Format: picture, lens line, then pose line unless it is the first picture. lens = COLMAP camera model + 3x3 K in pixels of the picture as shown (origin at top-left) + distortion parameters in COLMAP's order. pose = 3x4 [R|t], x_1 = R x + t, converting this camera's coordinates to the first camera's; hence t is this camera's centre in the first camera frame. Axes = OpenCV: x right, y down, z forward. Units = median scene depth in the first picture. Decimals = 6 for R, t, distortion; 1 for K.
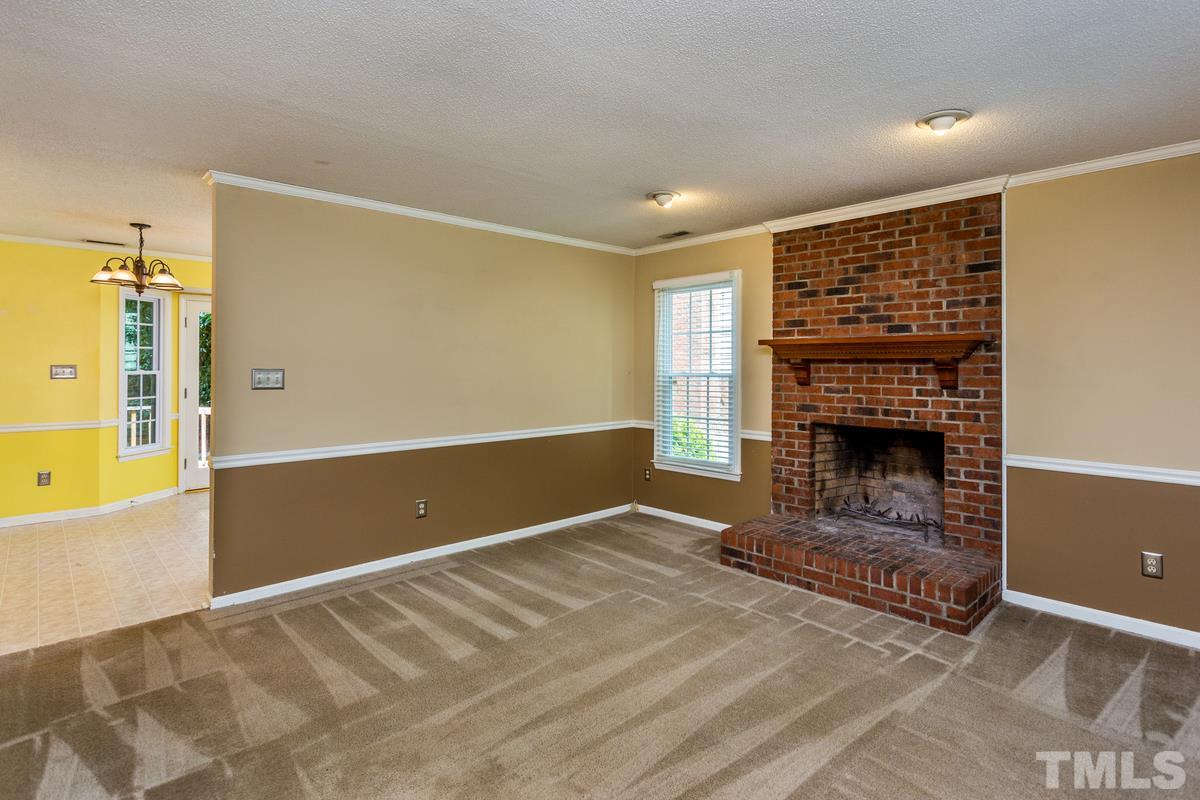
lens RADIAL K [[598.7, 0, 612.9], [0, 598.7, 368.3], [0, 0, 1]] dist [0.009821, -0.000151]
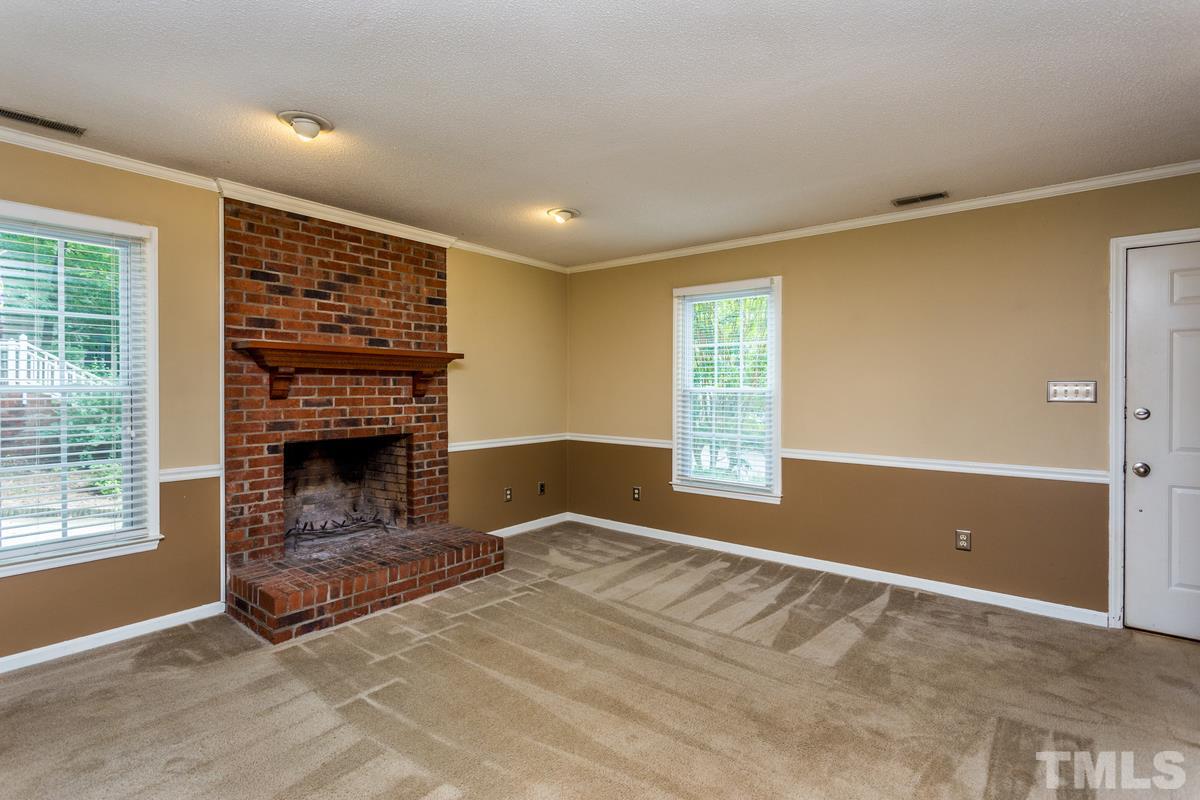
lens RADIAL K [[598.7, 0, 599.2], [0, 598.7, 395.7], [0, 0, 1]] dist [0.009821, -0.000151]
pose [[-0.146179, -0.020201, 0.989052, -0.636705], [-0.002314, 0.999796, 0.020078, 0.006455], [-0.989255, 0.000647, -0.146196, 0.756418]]
